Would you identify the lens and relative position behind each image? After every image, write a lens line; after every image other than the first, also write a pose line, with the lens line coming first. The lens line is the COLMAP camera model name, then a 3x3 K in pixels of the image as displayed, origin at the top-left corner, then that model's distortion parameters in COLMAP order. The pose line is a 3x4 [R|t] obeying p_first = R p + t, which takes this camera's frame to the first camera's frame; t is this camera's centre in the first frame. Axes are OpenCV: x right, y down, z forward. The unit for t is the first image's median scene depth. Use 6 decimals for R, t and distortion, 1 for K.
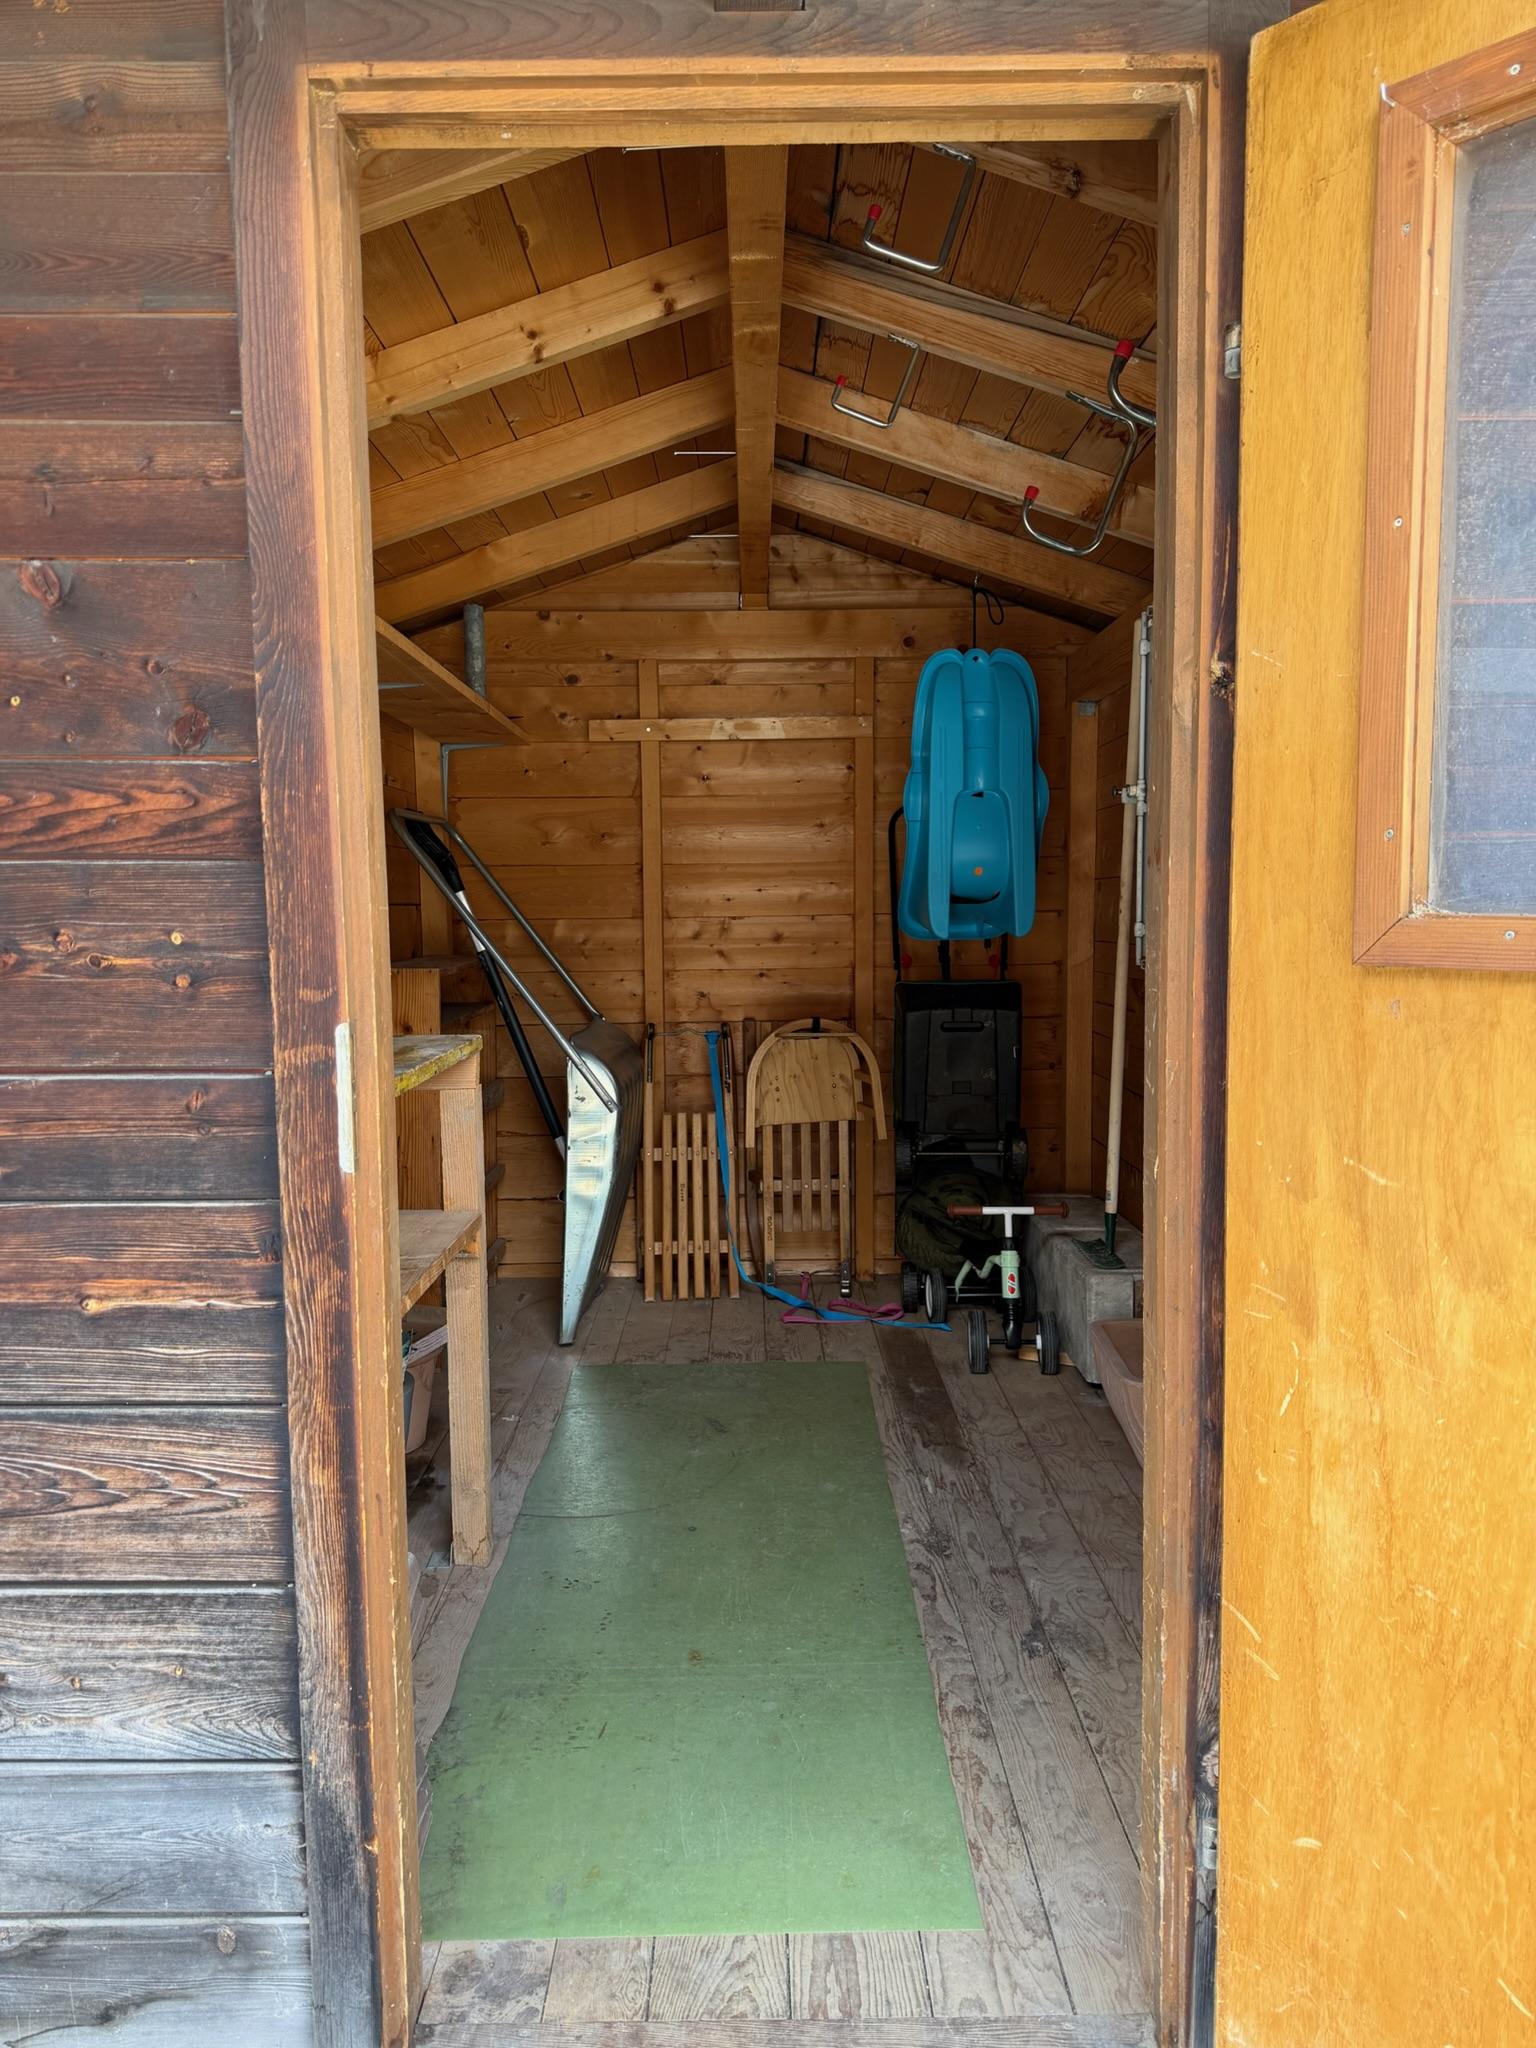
lens RADIAL K [[1457.3, 0, 780.2], [0, 1457.3, 1015.1], [0, 0, 1]] dist [0.007291, -0.009328]
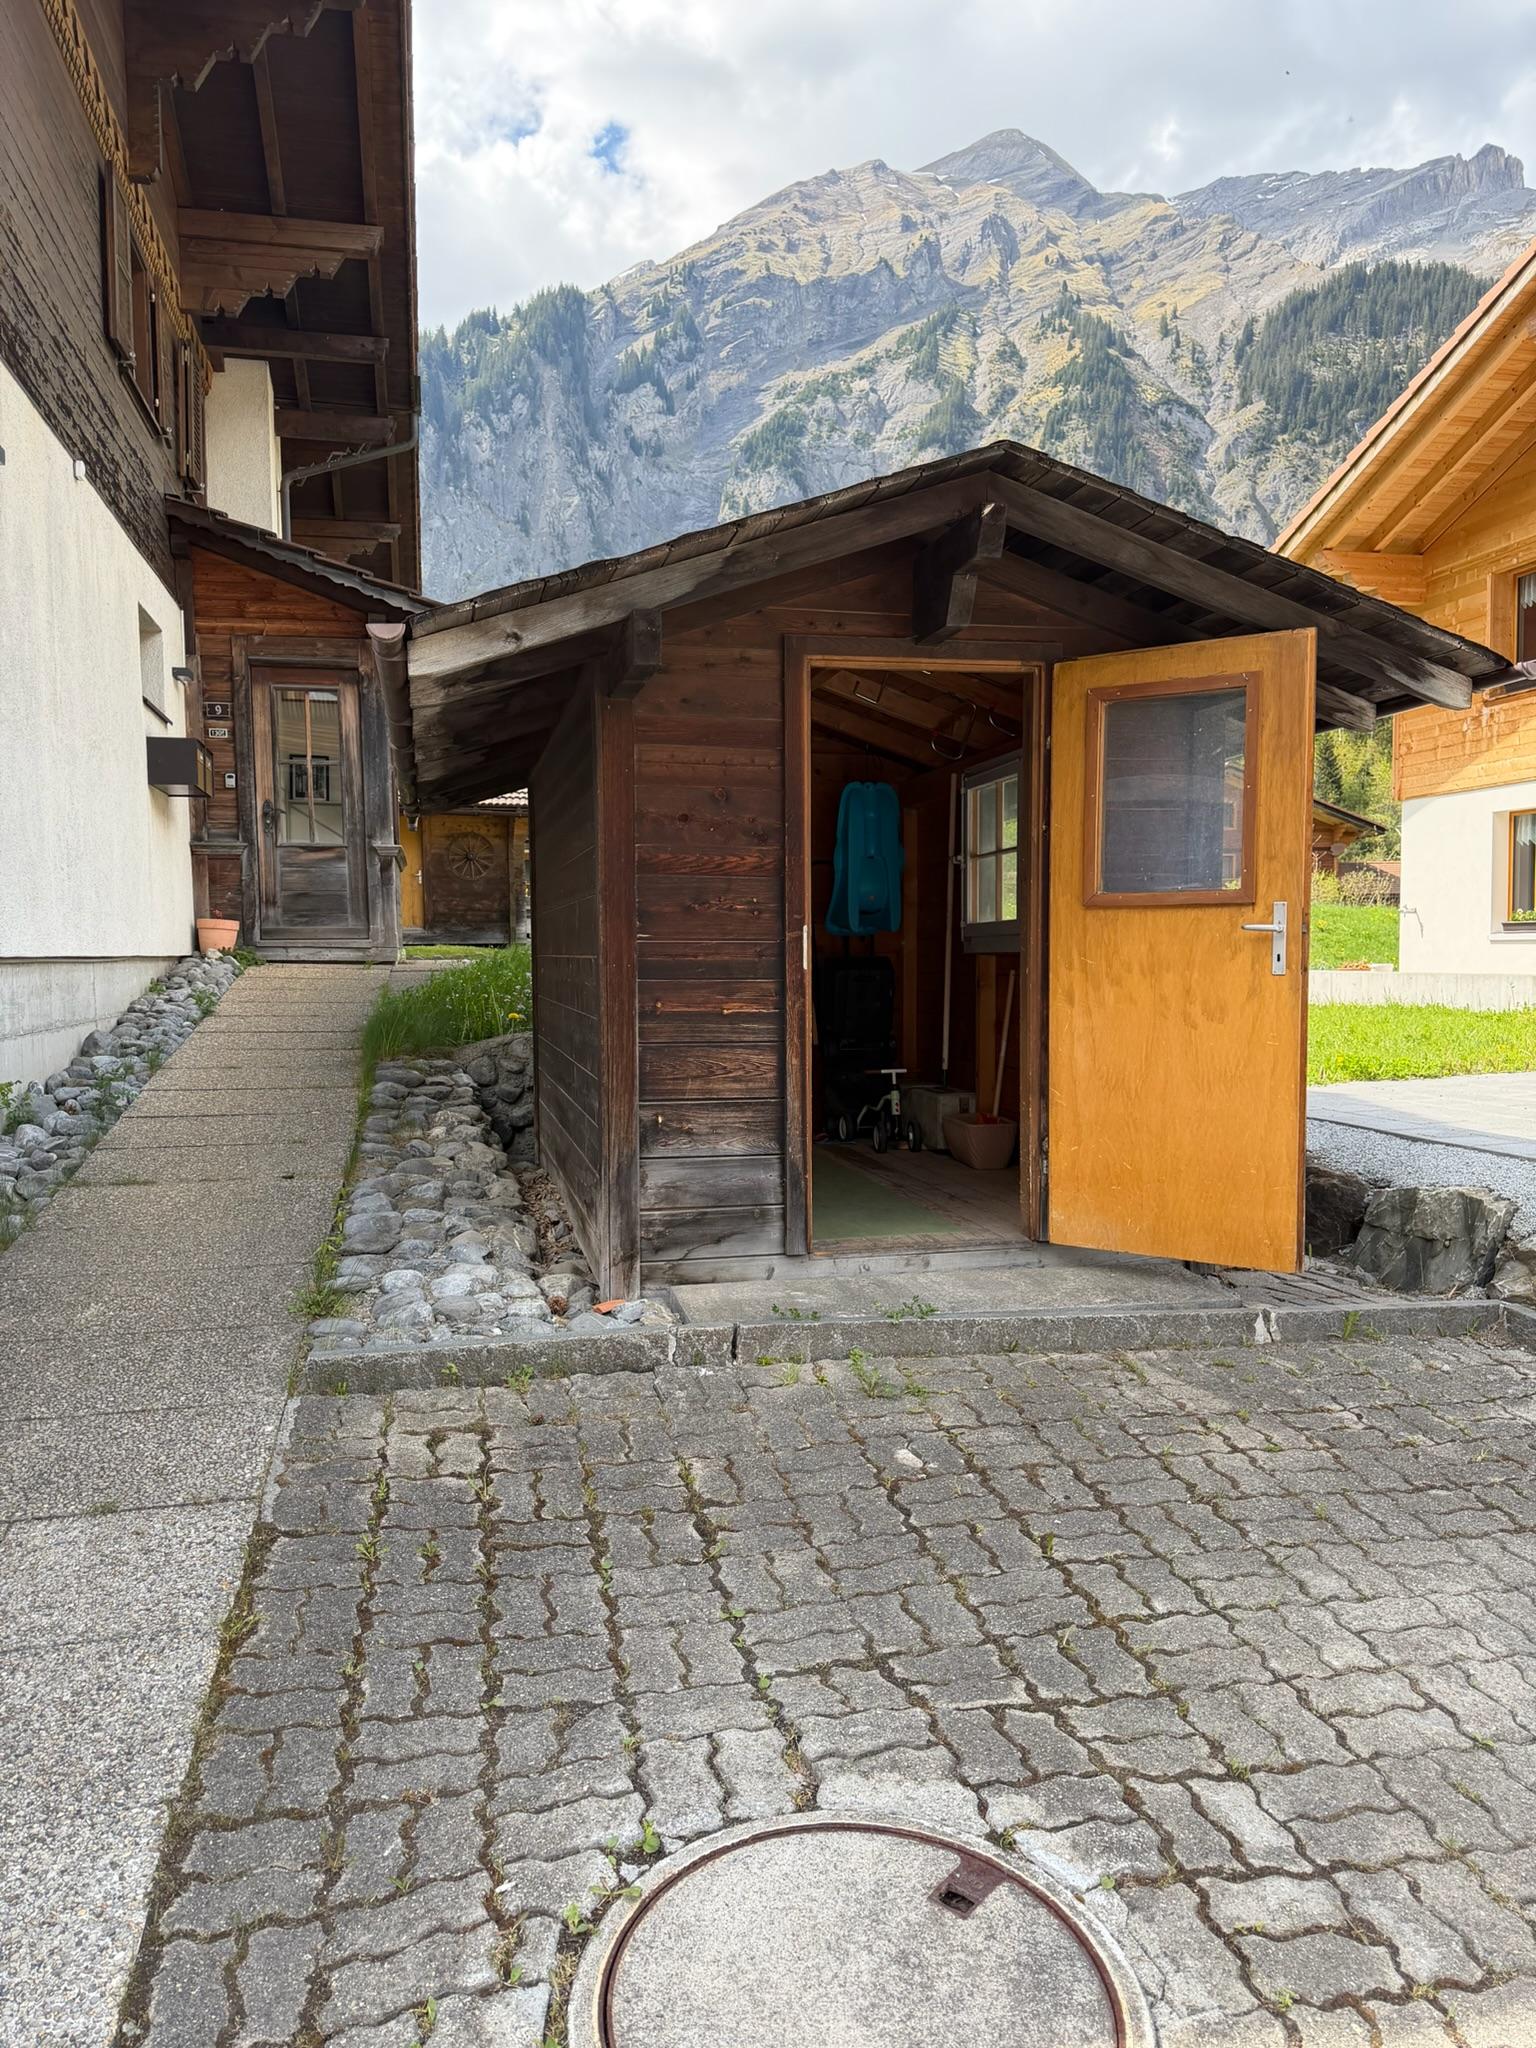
lens RADIAL K [[1457.3, 0, 774.2], [0, 1457.3, 1043.1], [0, 0, 1]] dist [0.007291, -0.009328]
pose [[0.976899, -0.010627, 0.213437, -1.059989], [0.014668, 0.999742, -0.017360, 0.327298], [-0.213198, 0.020090, 0.976802, -2.224587]]
